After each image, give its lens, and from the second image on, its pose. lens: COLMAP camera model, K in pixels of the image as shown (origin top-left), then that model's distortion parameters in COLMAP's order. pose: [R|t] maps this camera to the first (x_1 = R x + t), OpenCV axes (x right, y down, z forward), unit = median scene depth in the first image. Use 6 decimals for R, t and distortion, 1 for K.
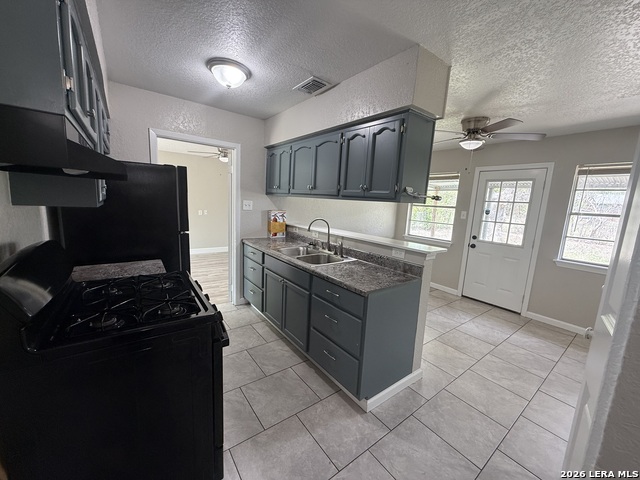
lens RADIAL K [[255.0, 0, 318.5], [0, 255.0, 239.5], [0, 0, 1]] dist [0.004177, 0.000195]
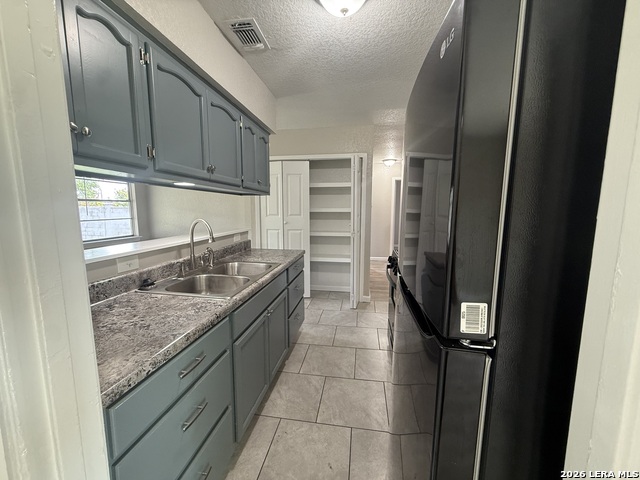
lens RADIAL K [[255.0, 0, 321.8], [0, 255.0, 238.9], [0, 0, 1]] dist [0.004177, 0.000195]
pose [[-0.691612, -0.143241, 0.707923, -0.671692], [0.069969, 0.962240, 0.263056, -0.189266], [-0.718872, 0.231465, -0.655474, 1.271515]]
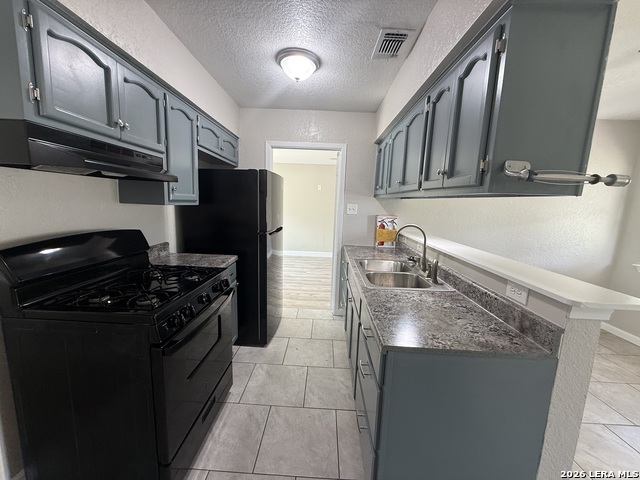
lens RADIAL K [[255.0, 0, 321.1], [0, 255.0, 239.8], [0, 0, 1]] dist [0.004177, 0.000195]
pose [[0.788262, 0.068830, -0.611478, 0.265853], [-0.090748, 0.995862, -0.004887, -0.013024], [0.608611, 0.059343, 0.791246, 0.279114]]
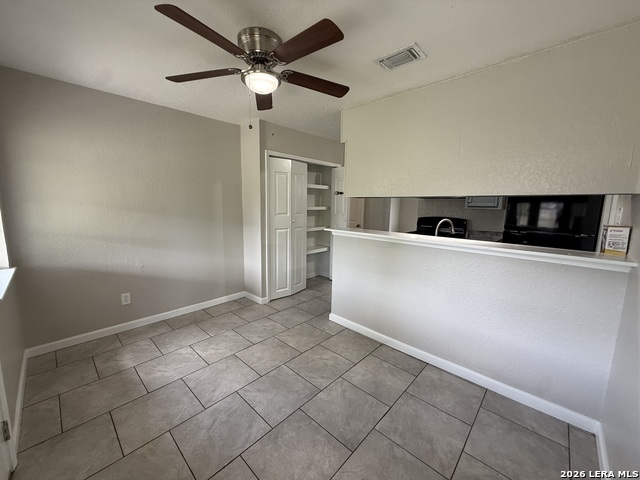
lens RADIAL K [[255.0, 0, 319.0], [0, 255.0, 240.2], [0, 0, 1]] dist [0.004177, 0.000195]
pose [[-0.982349, -0.041960, -0.182291, 0.636496], [-0.093083, 0.954946, 0.281805, -0.235792], [0.162254, 0.293799, -0.941996, 1.899527]]
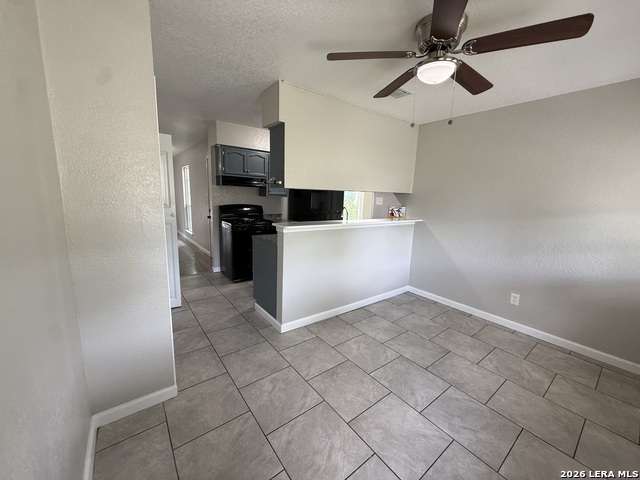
lens RADIAL K [[255.0, 0, 320.8], [0, 255.0, 238.1], [0, 0, 1]] dist [0.004177, 0.000195]
pose [[0.015426, 0.113363, -0.993434, 1.334061], [-0.186737, 0.976398, 0.108519, -0.049734], [0.982289, 0.183836, 0.036231, 0.915691]]
